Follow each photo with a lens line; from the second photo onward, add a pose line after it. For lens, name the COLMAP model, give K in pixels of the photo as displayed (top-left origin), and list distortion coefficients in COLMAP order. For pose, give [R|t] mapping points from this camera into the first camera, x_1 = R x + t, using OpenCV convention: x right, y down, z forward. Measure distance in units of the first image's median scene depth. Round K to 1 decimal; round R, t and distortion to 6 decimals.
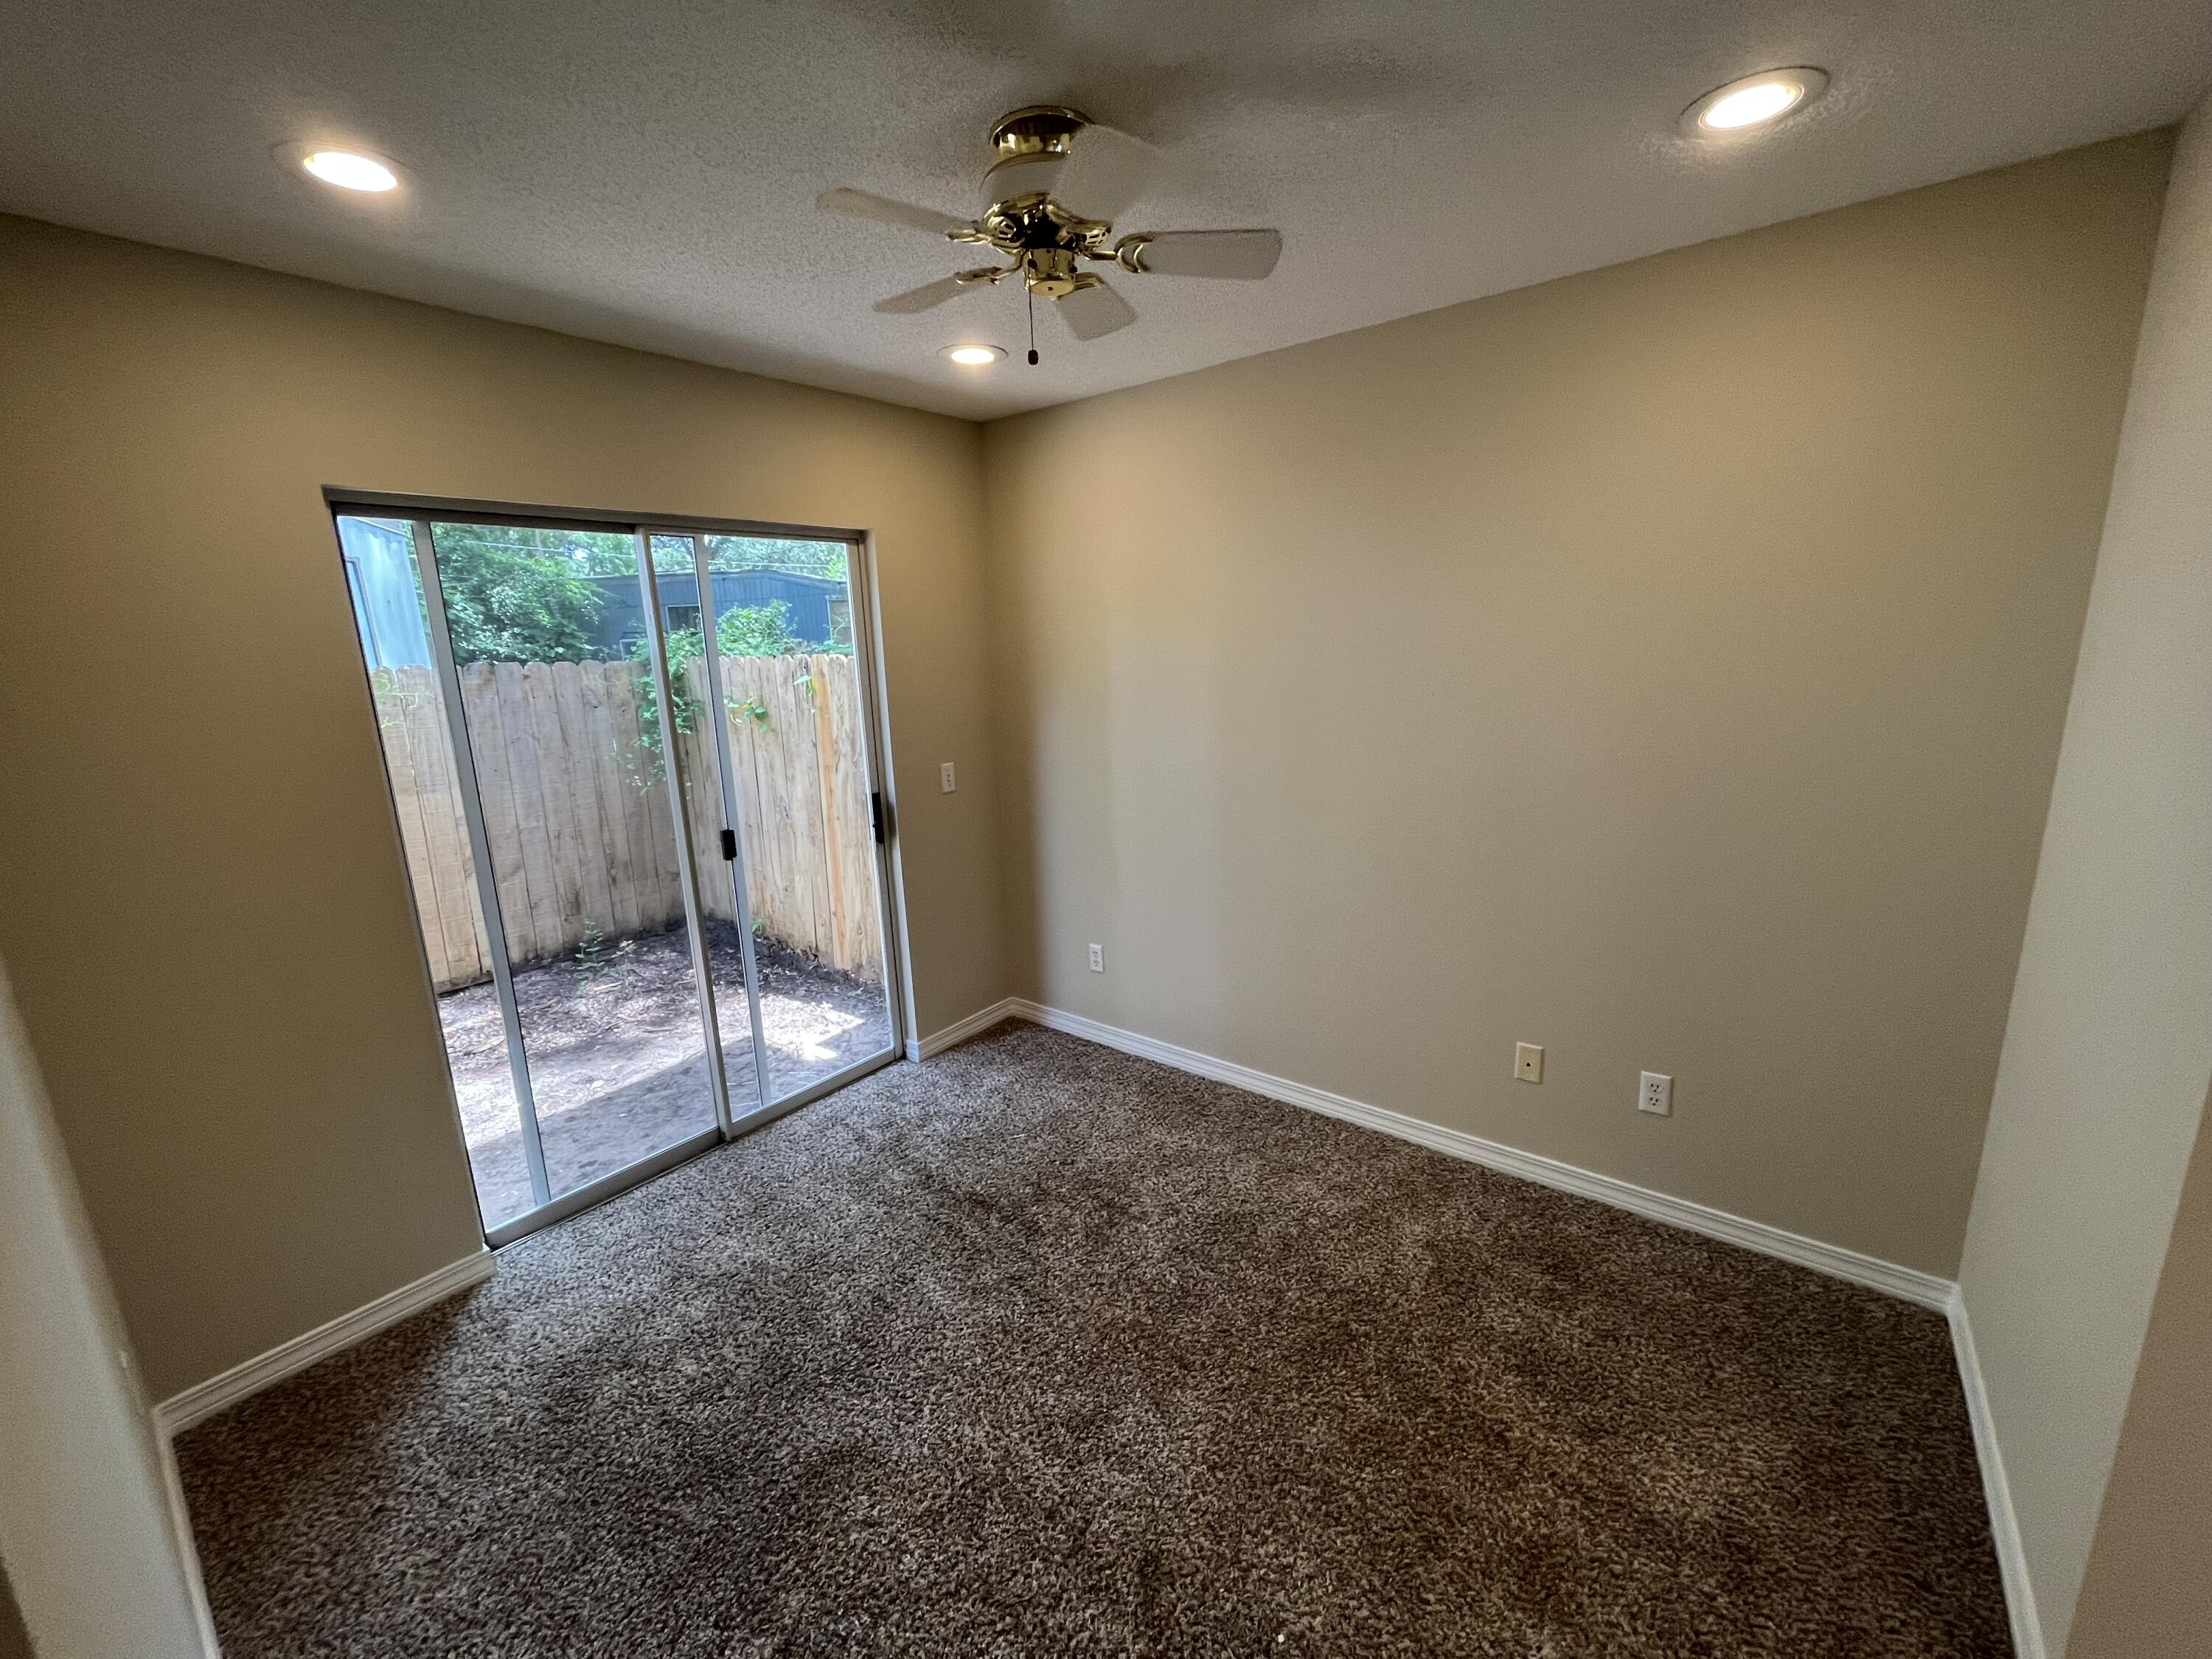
lens RADIAL K [[892.8, 0, 1103.4], [0, 892.8, 828.9], [0, 0, 1]] dist [-0.002619, -0.000322]
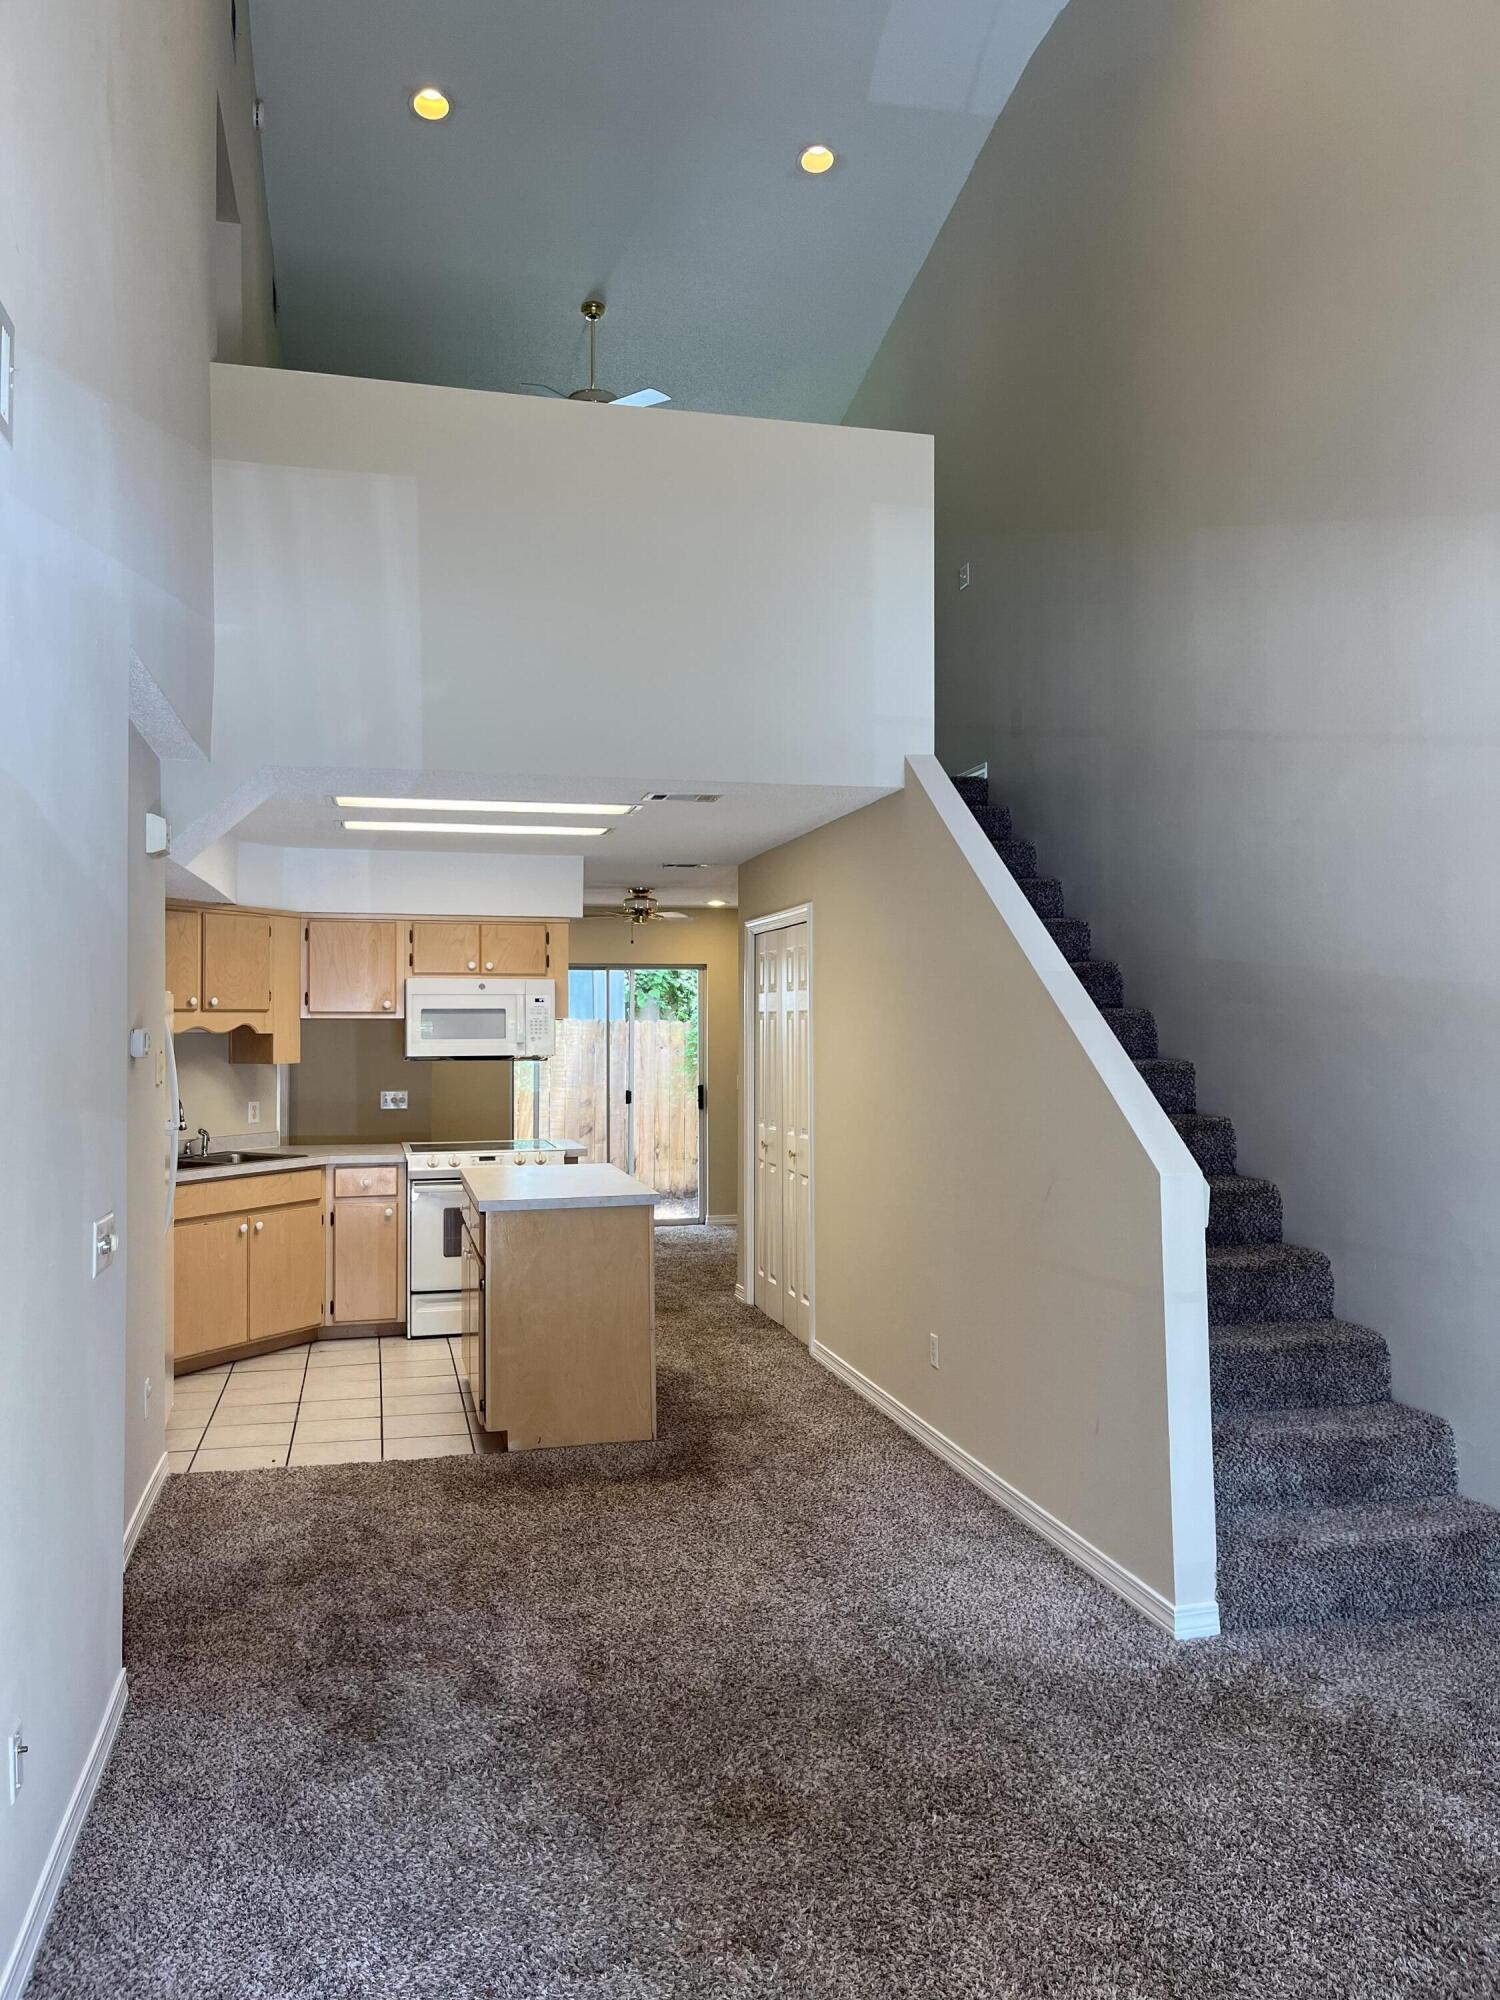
lens RADIAL K [[1504.0, 0, 748.5], [0, 1504.0, 997.4], [0, 0, 1]] dist [0.002937, 0.000131]
pose [[0.789159, 0.021109, -0.613826, 1.850764], [-0.154036, 0.974270, -0.164532, 0.299997], [0.594559, 0.224393, 0.772106, -1.576445]]
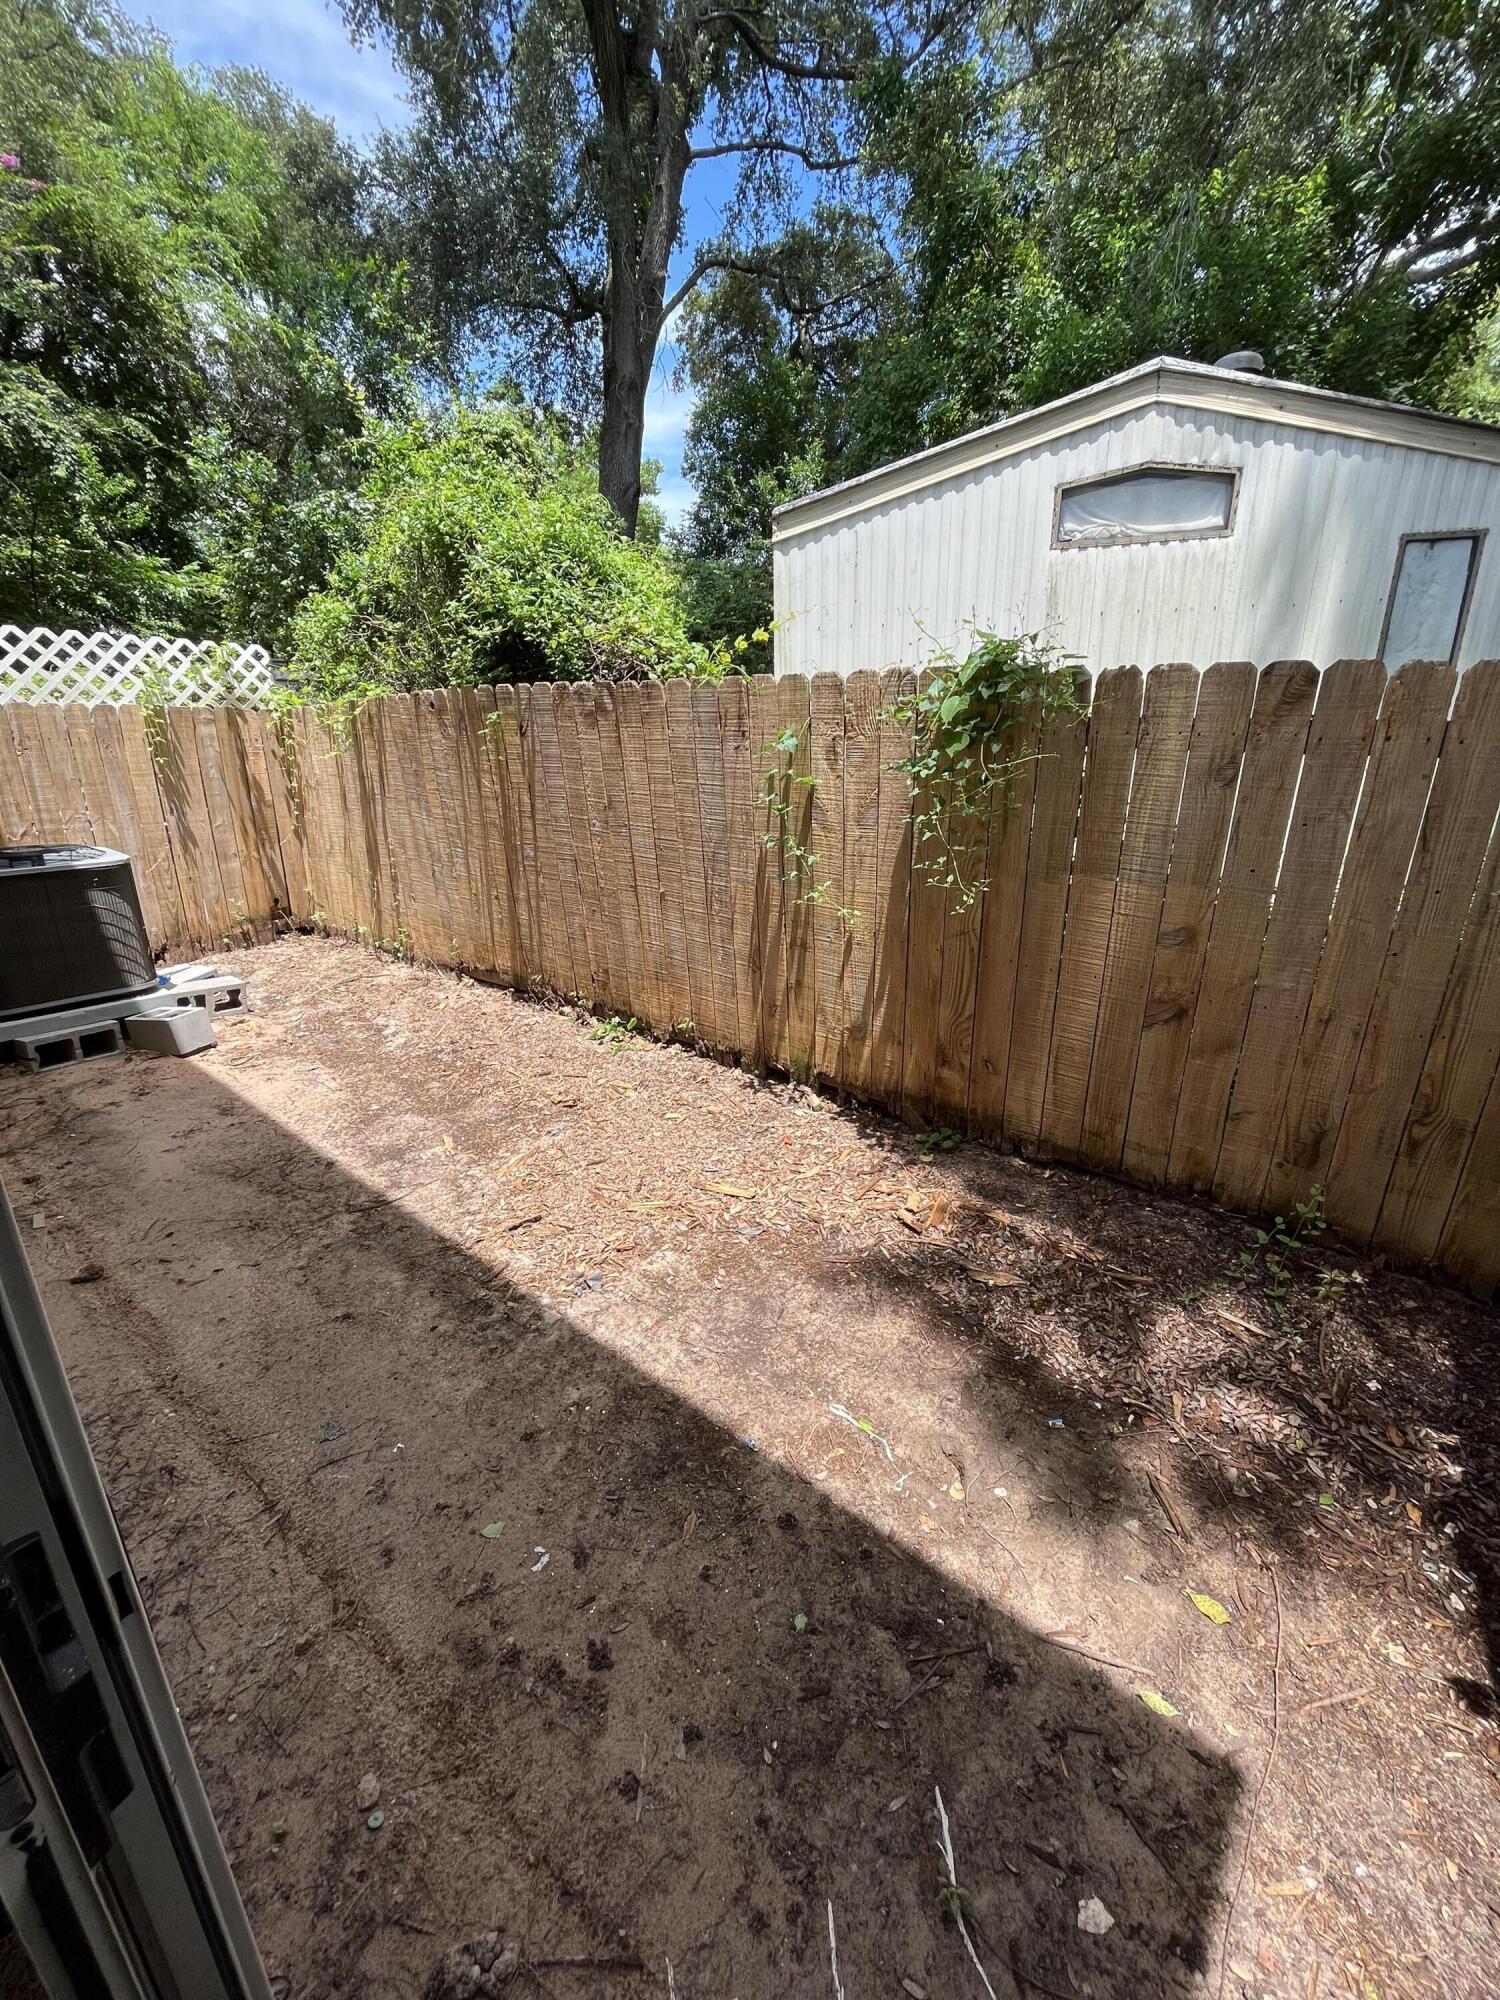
lens RADIAL K [[807.2, 0, 752.1], [0, 807.2, 988.3], [0, 0, 1]] dist [-0.002619, -0.000322]
pose [[0.000004, 0.348189, -0.937424, -0.265685], [-0.216387, 0.915215, 0.339939, -0.134524], [0.976308, 0.202845, 0.075347, 0.914962]]
